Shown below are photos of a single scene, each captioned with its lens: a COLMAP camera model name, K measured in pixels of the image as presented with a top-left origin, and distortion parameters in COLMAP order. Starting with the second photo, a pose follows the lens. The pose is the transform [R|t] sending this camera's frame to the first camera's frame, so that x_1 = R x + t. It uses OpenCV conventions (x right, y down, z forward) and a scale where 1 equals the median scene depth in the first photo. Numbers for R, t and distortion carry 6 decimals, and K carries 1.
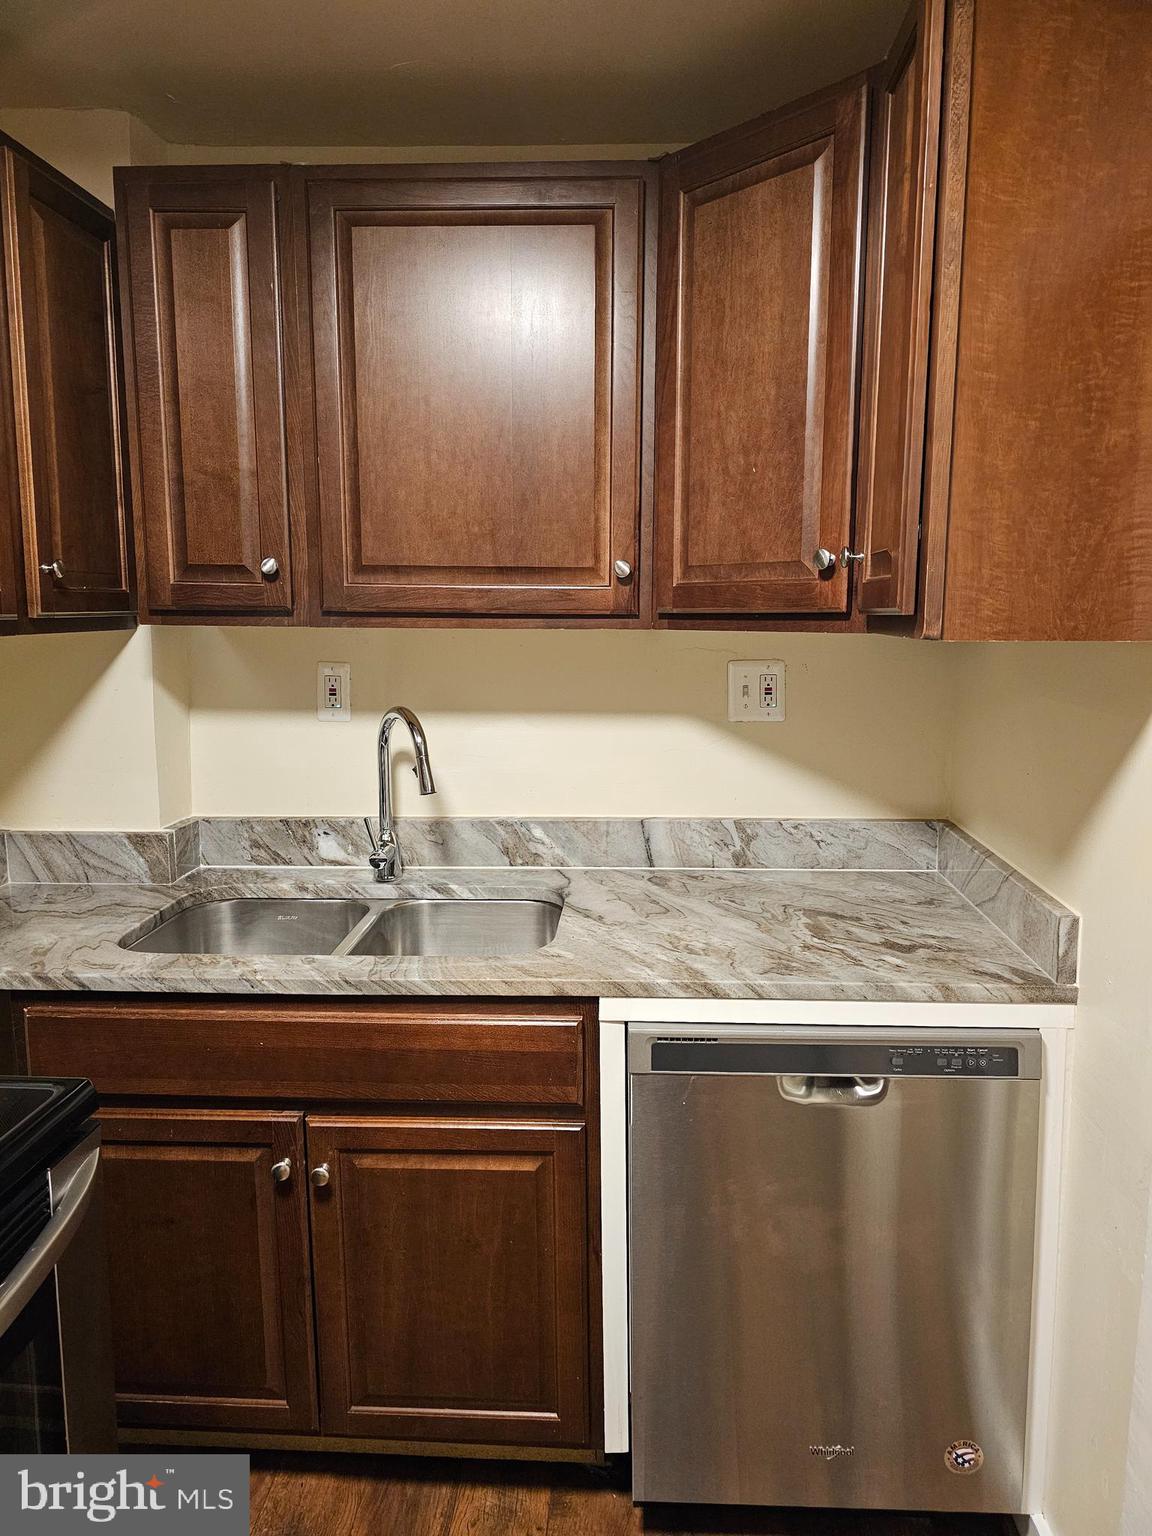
lens RADIAL K [[1040.0, 0, 577.3], [0, 1040.0, 746.5], [0, 0, 1]] dist [0.071572, -0.096530]
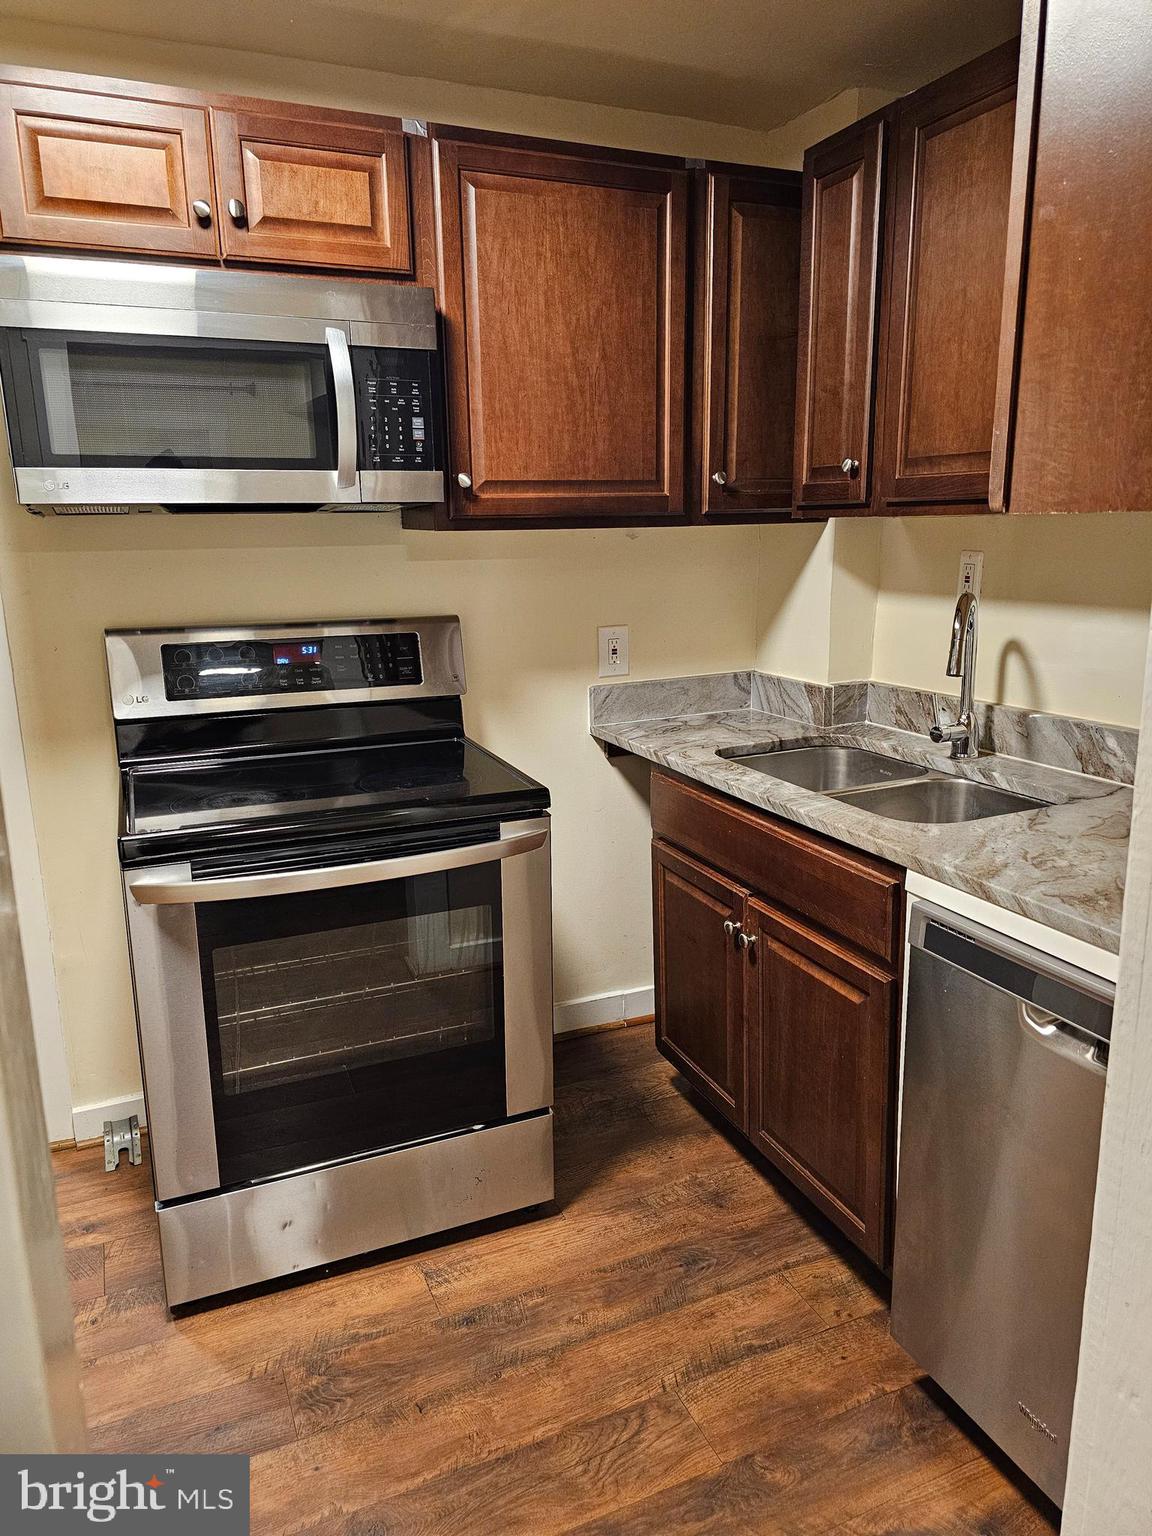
lens RADIAL K [[1048.8, 0, 576.4], [0, 1048.8, 761.4], [0, 0, 1]] dist [0.042922, -0.065494]
pose [[0.427083, 0.189284, -0.884179, 0.724766], [-0.102935, 0.981665, 0.160433, -0.001509], [0.898334, 0.022495, 0.438736, 0.210286]]
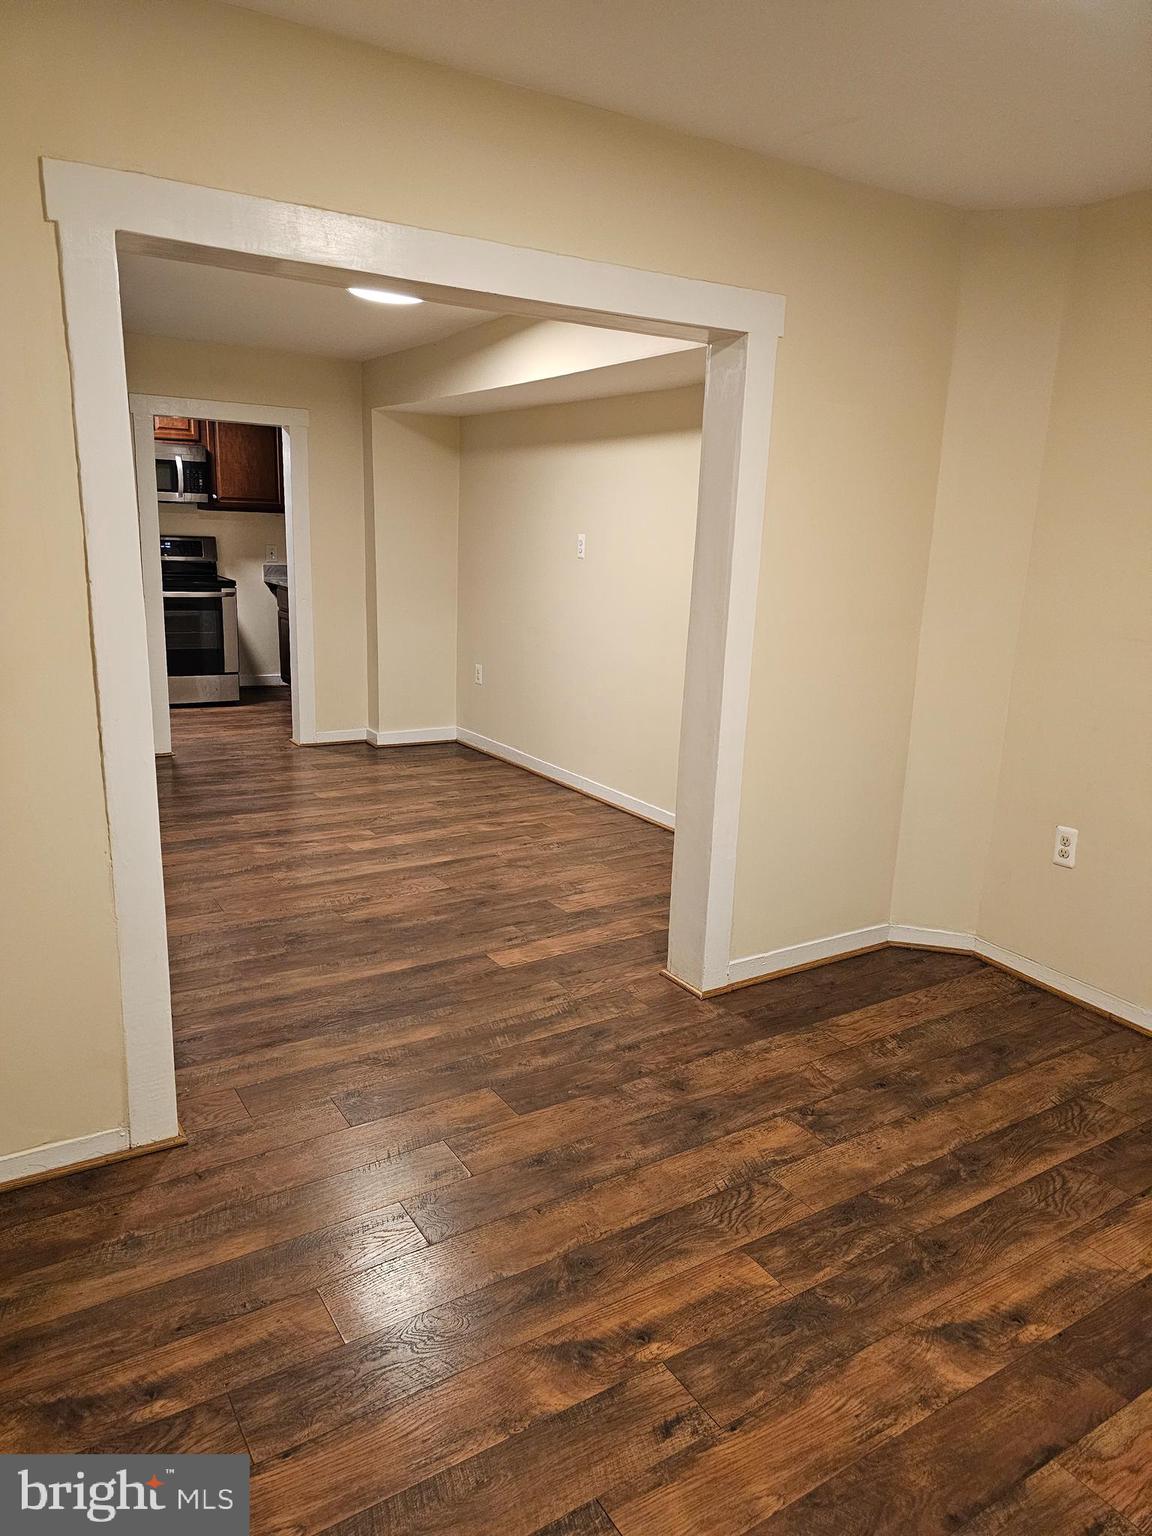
lens RADIAL K [[1048.8, 0, 576.4], [0, 1048.8, 761.4], [0, 0, 1]] dist [0.042922, -0.065494]
pose [[0.563368, 0.194146, -0.803072, 4.132299], [-0.140911, 0.980336, 0.138149, 0.150008], [0.814101, 0.035333, 0.579647, -0.662247]]
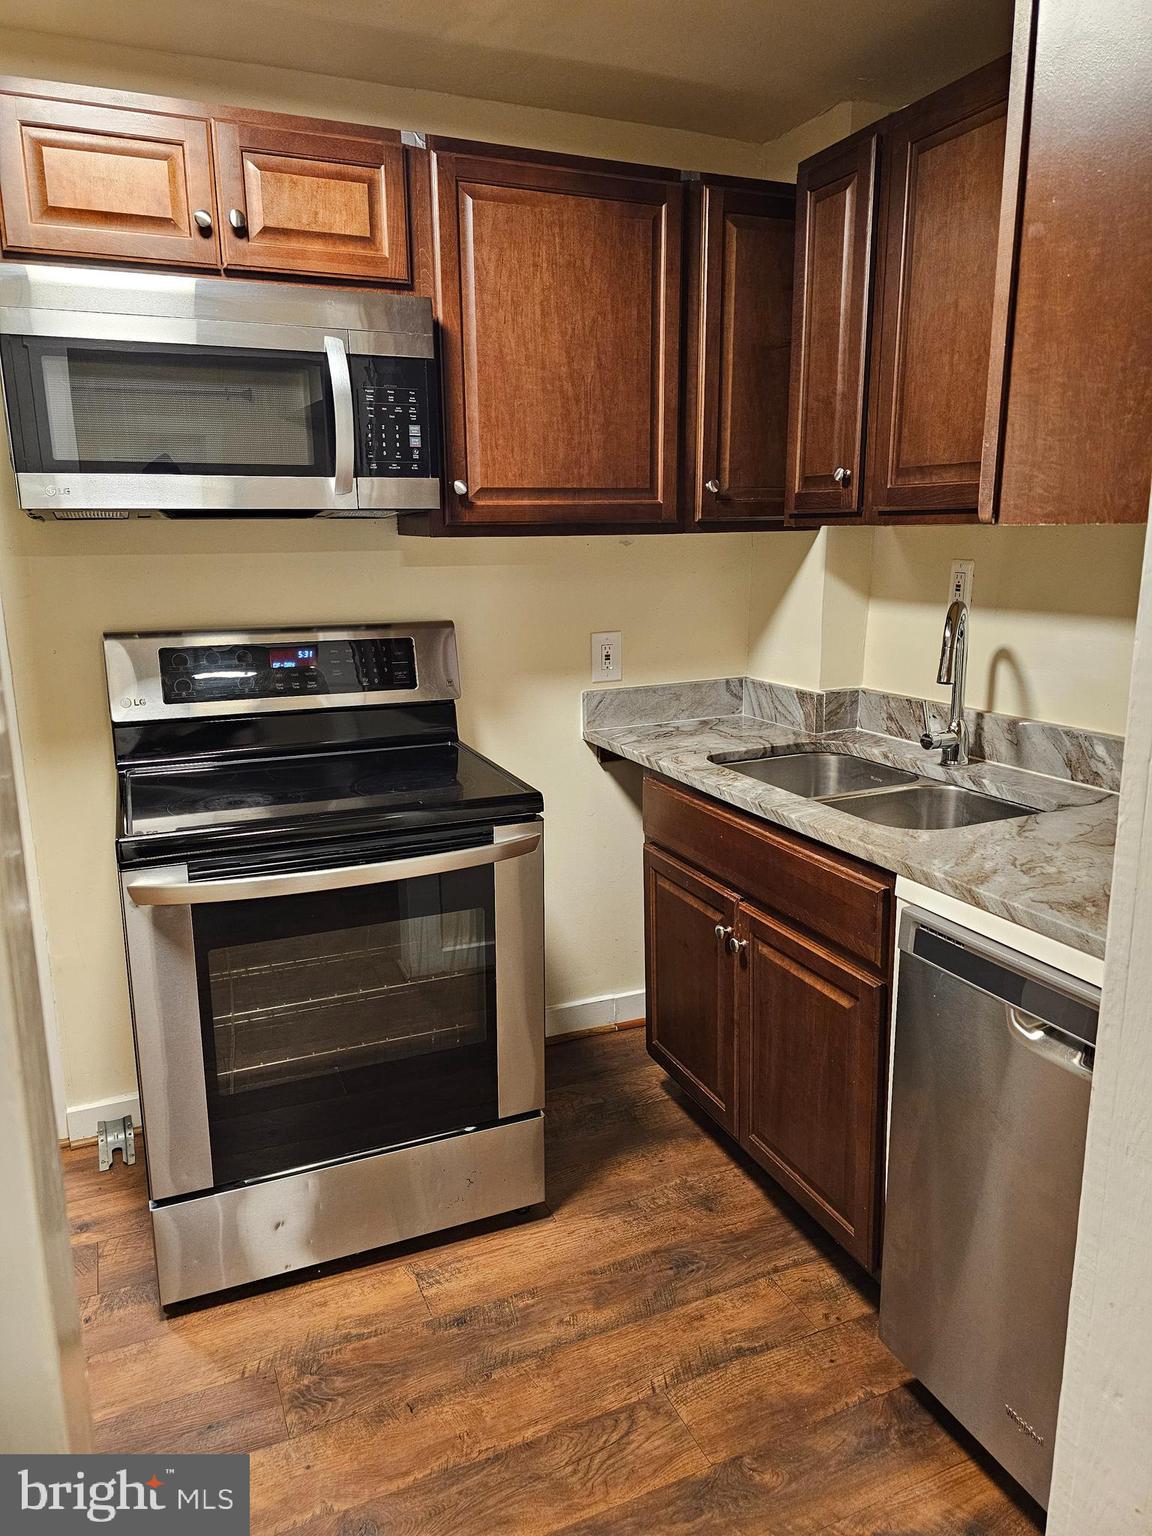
lens RADIAL K [[1047.4, 0, 566.4], [0, 1047.4, 760.1], [0, 0, 1]] dist [0.042755, -0.066666]
pose [[0.424778, 0.186611, -0.885856, 0.731502], [-0.108100, 0.981979, 0.155024, -0.002856], [0.898821, 0.029910, 0.437295, 0.204765]]
